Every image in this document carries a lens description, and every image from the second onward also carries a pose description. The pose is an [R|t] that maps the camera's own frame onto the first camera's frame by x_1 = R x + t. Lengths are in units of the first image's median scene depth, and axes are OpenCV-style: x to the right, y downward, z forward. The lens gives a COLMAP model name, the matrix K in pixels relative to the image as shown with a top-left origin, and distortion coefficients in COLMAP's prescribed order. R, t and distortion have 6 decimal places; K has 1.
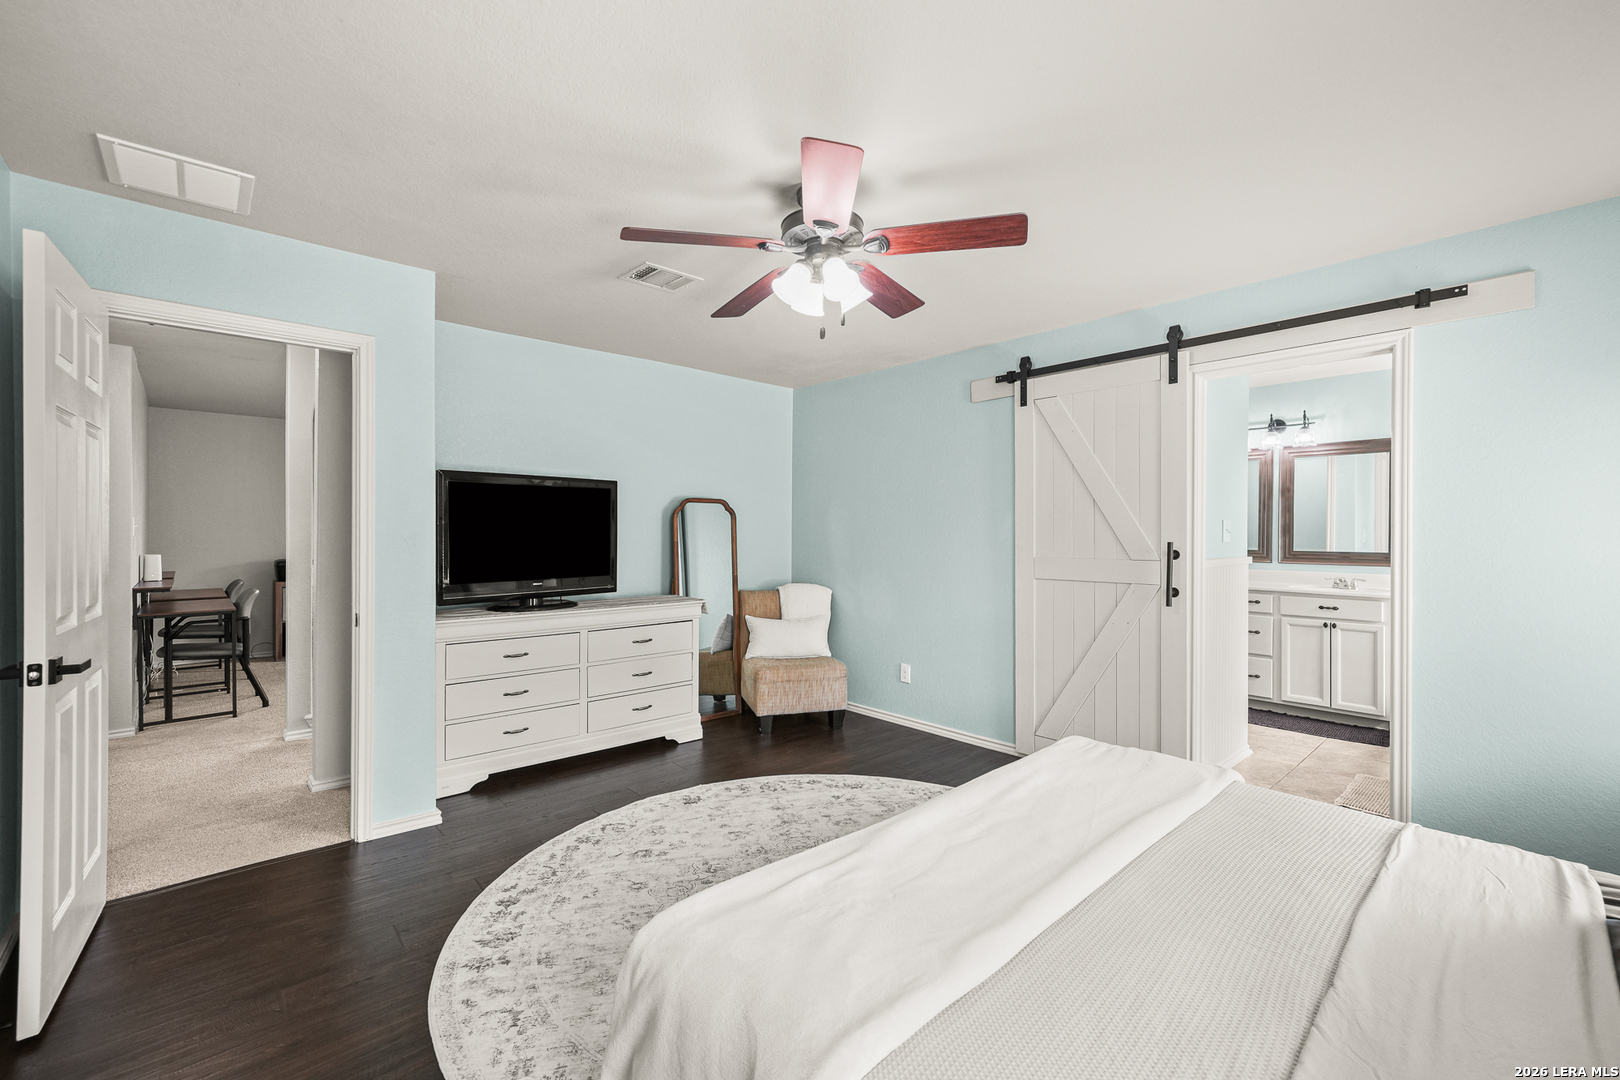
lens RADIAL K [[680.1, 0, 810.0], [0, 680.1, 540.0], [0, 0, 1]] dist [0.004214, 0.000792]
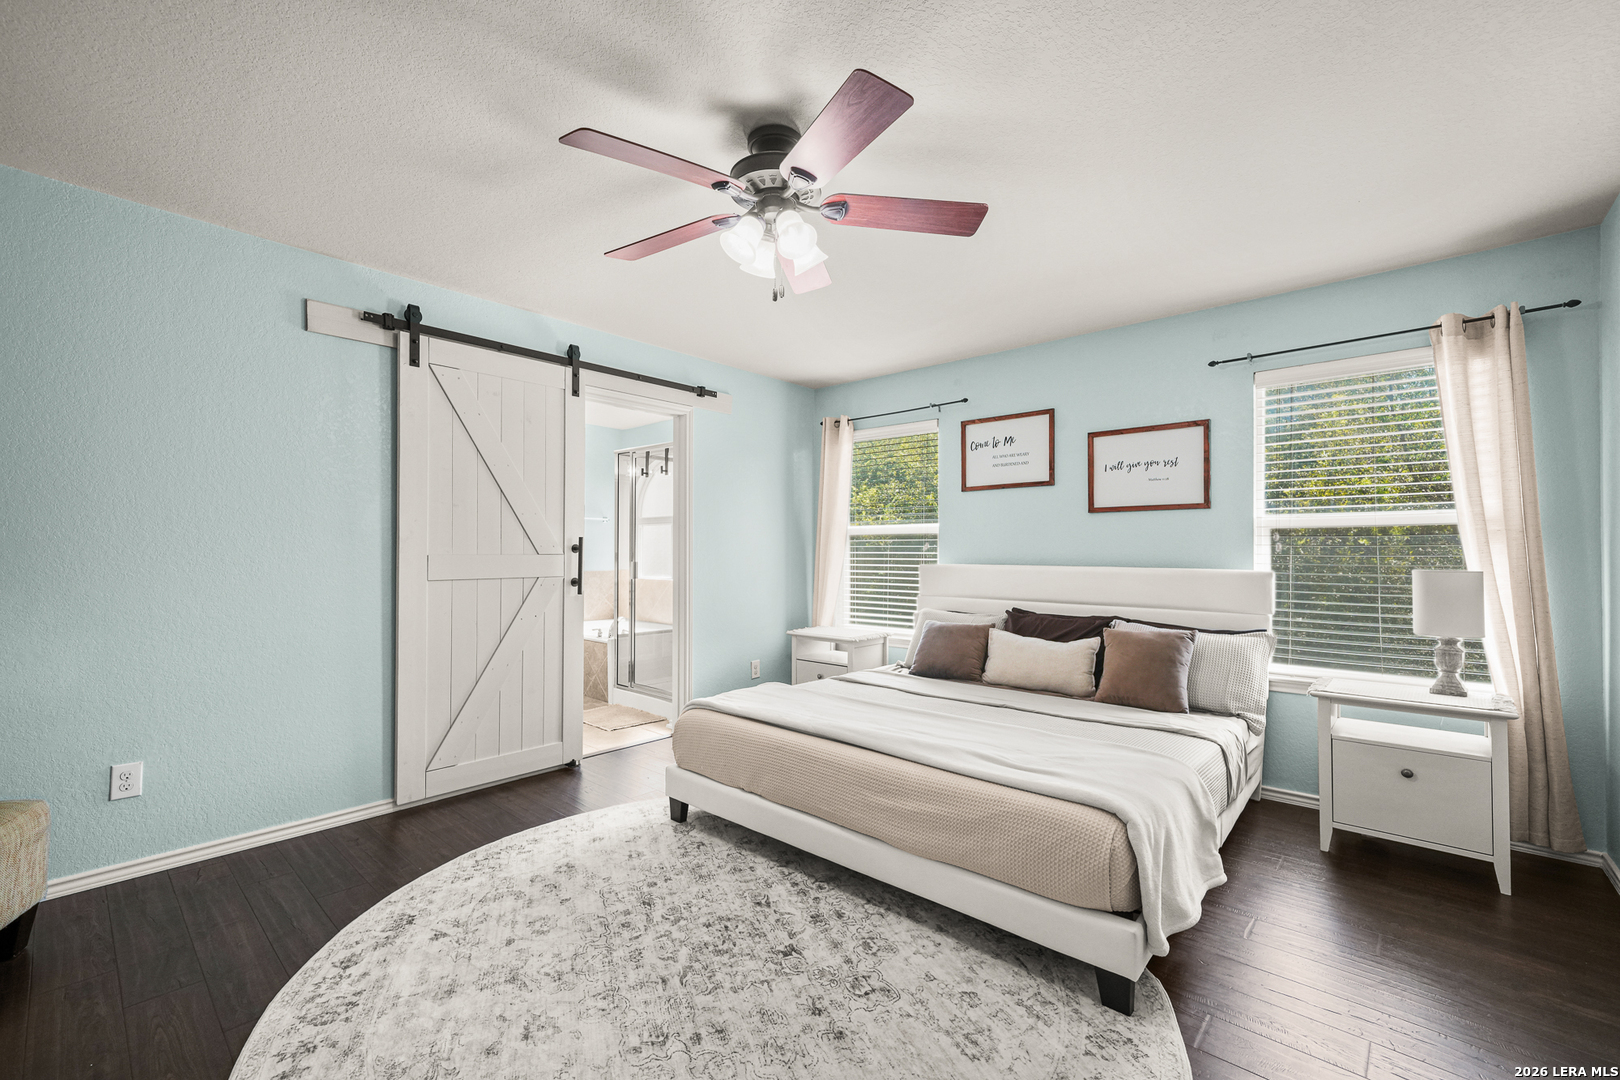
lens RADIAL K [[680.1, 0, 810.0], [0, 680.1, 540.0], [0, 0, 1]] dist [0.004214, 0.000792]
pose [[-0.097617, 0.012488, 0.995146, -0.621105], [0.003130, 0.999920, -0.012241, 0.023155], [-0.995219, 0.001920, -0.097649, 0.721514]]
